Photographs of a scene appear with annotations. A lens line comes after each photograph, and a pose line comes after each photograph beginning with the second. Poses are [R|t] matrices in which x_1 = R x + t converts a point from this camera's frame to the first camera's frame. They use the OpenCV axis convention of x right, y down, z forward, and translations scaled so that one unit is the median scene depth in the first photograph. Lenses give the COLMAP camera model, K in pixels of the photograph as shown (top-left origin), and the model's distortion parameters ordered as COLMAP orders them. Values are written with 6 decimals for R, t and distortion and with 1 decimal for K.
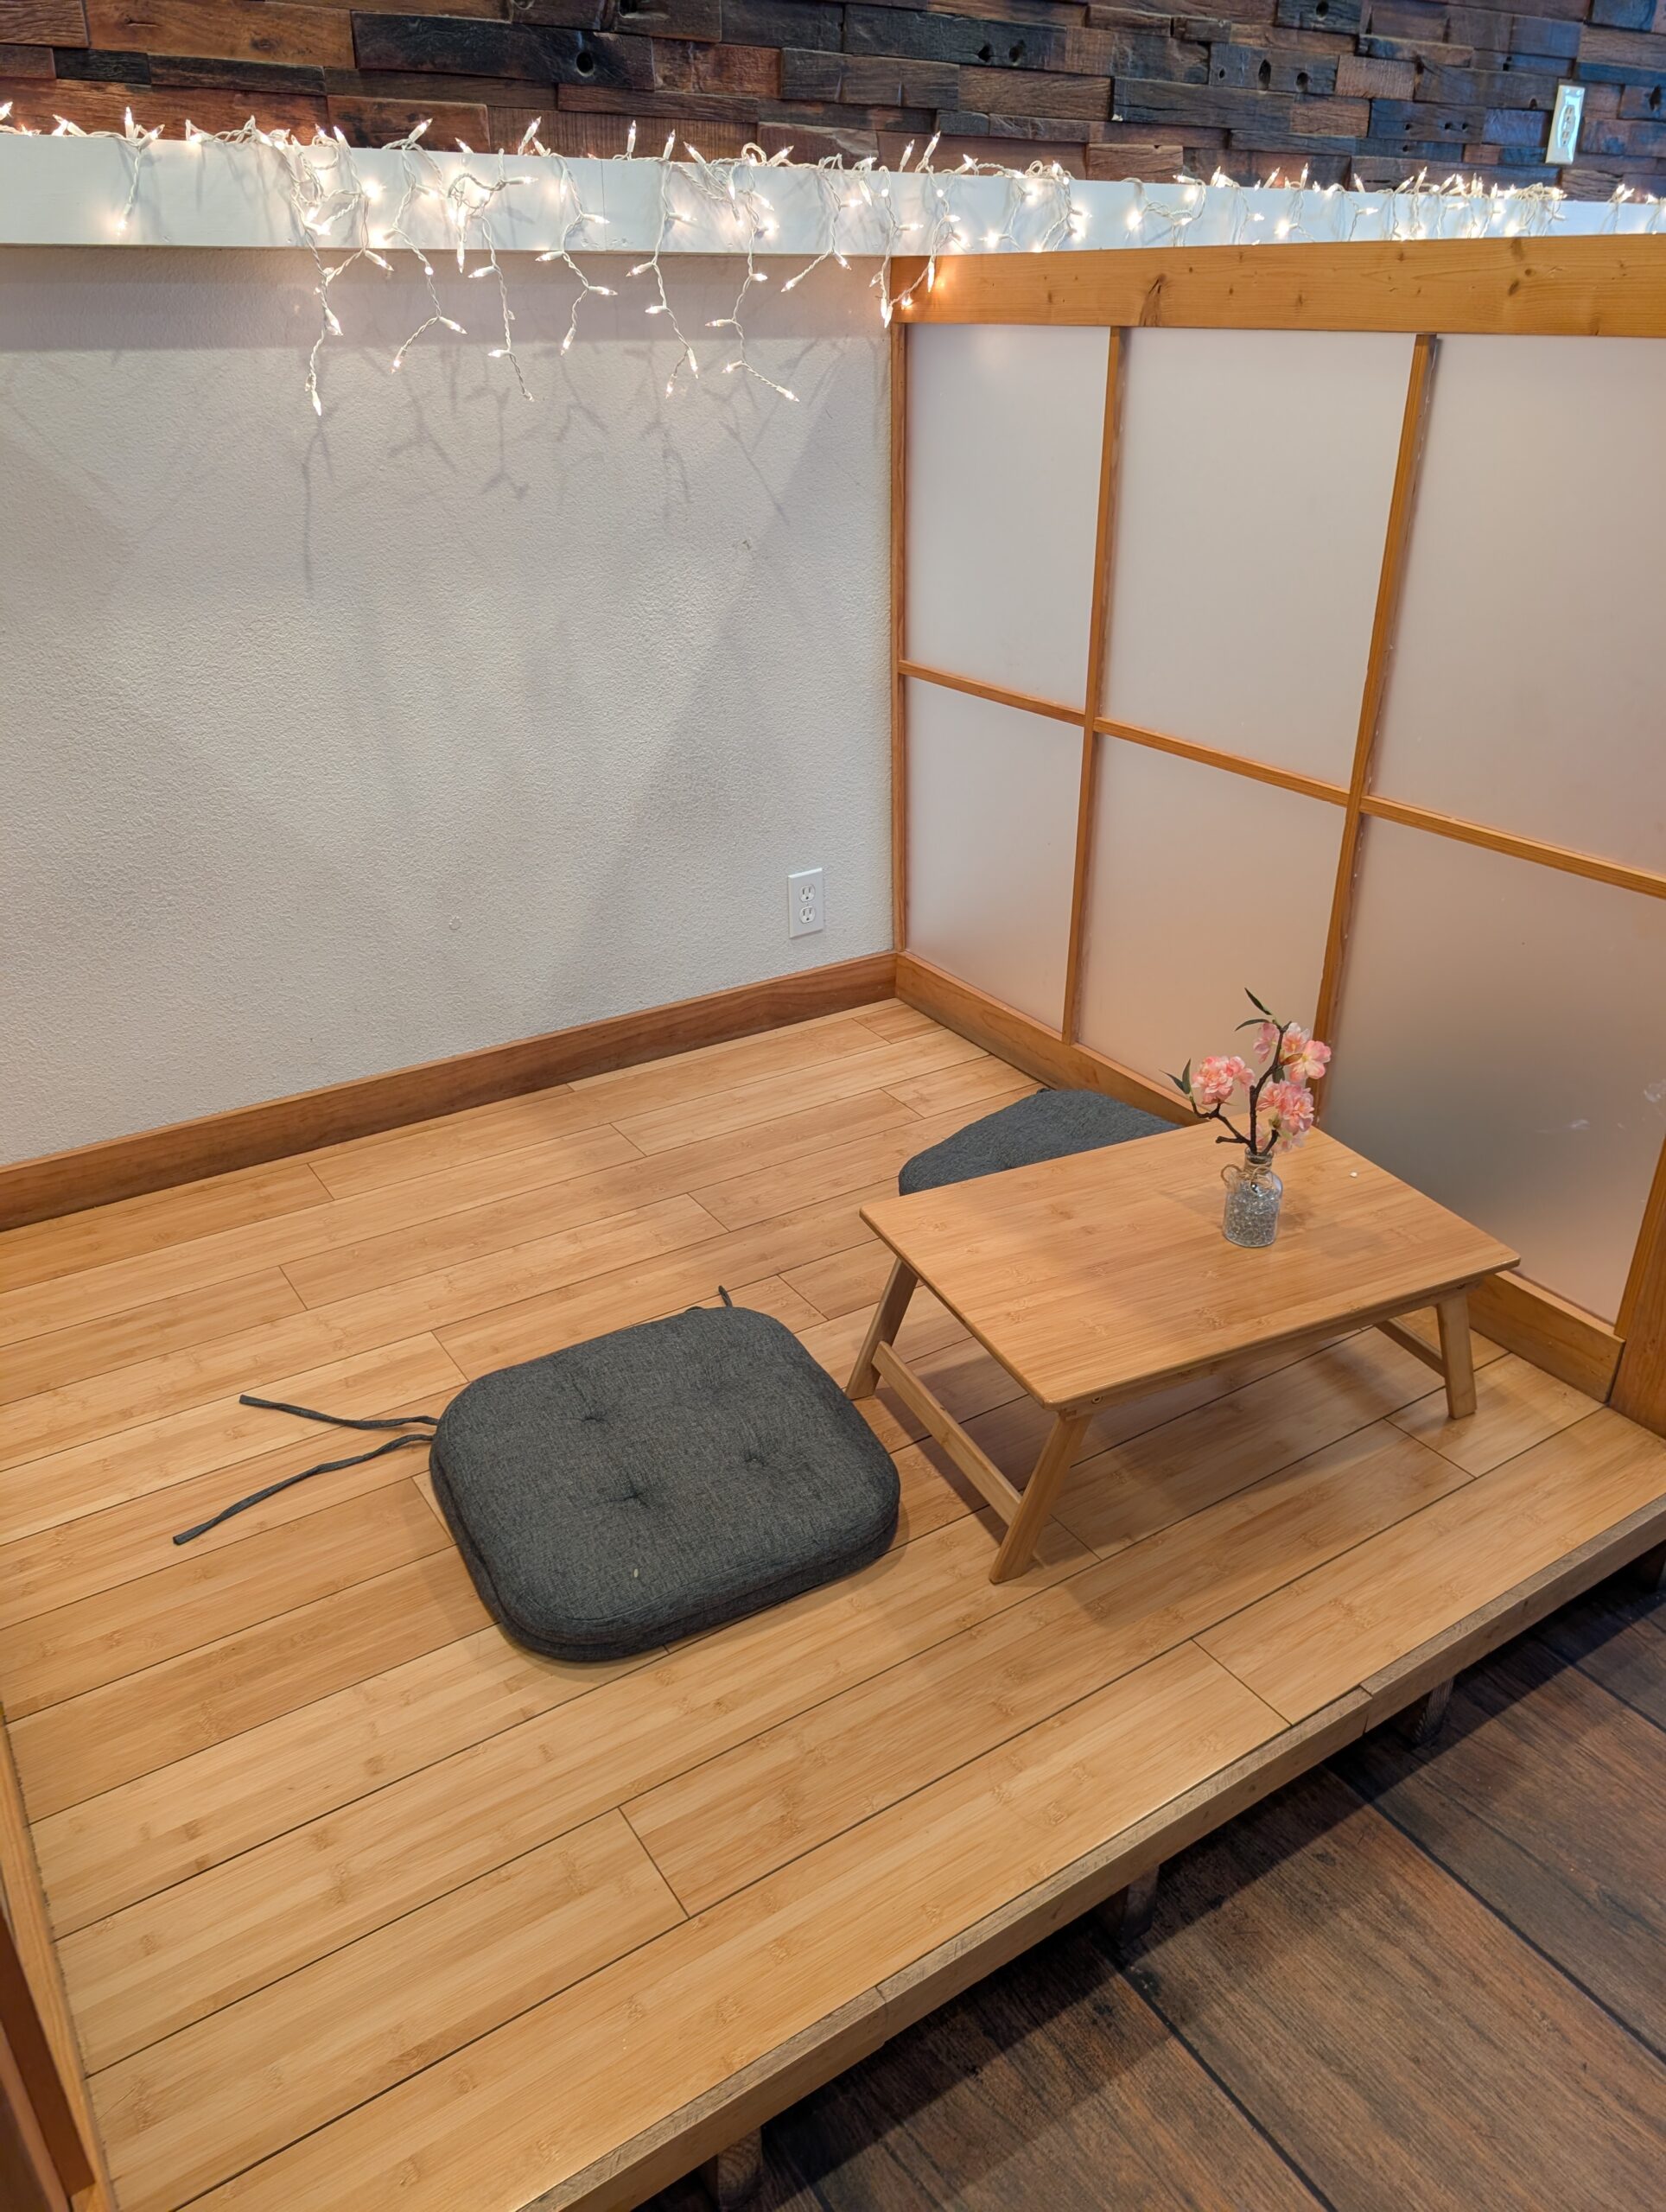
lens RADIAL K [[1567.8, 0, 833.0], [0, 1567.8, 1106.0], [0, 0, 1]] dist [0.000593, -0.005804]
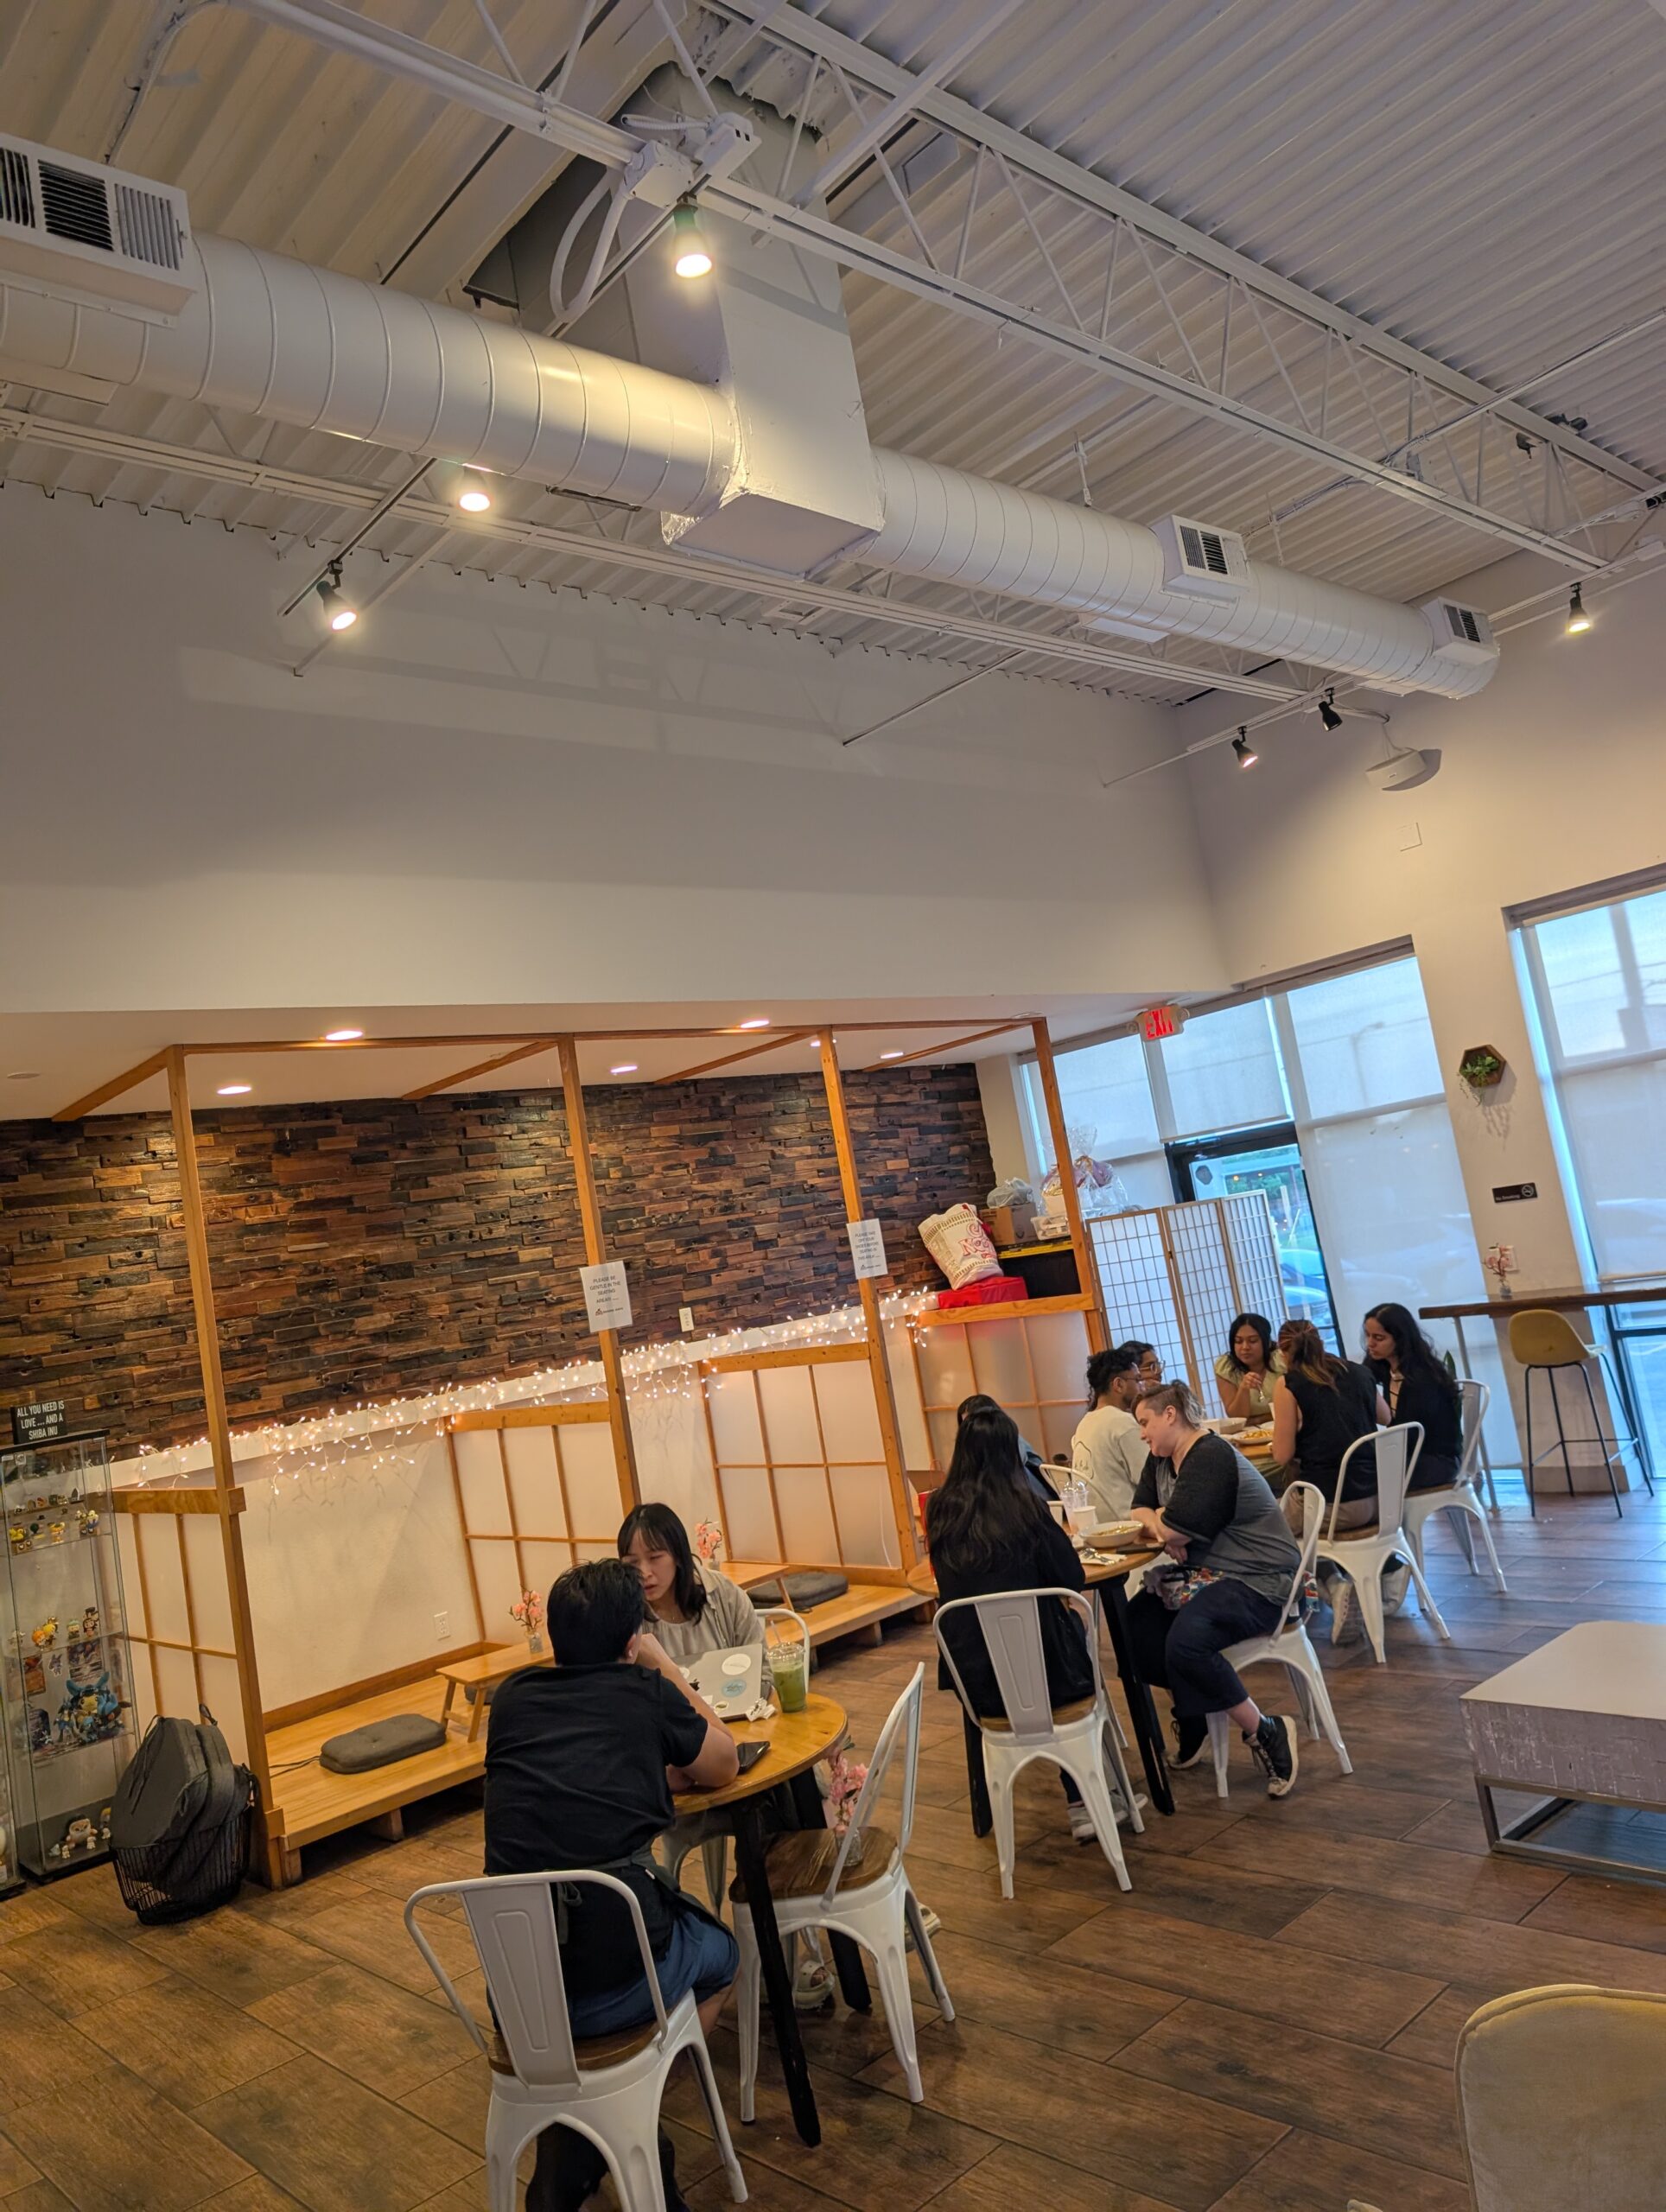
lens RADIAL K [[1567.8, 0, 833.0], [0, 1567.8, 1106.0], [0, 0, 1]] dist [0.000593, -0.005804]
pose [[0.975505, -0.147359, 0.163327, 0.415167], [0.212712, 0.821134, -0.529616, 0.894740], [-0.056070, 0.551384, 0.832365, -2.272097]]
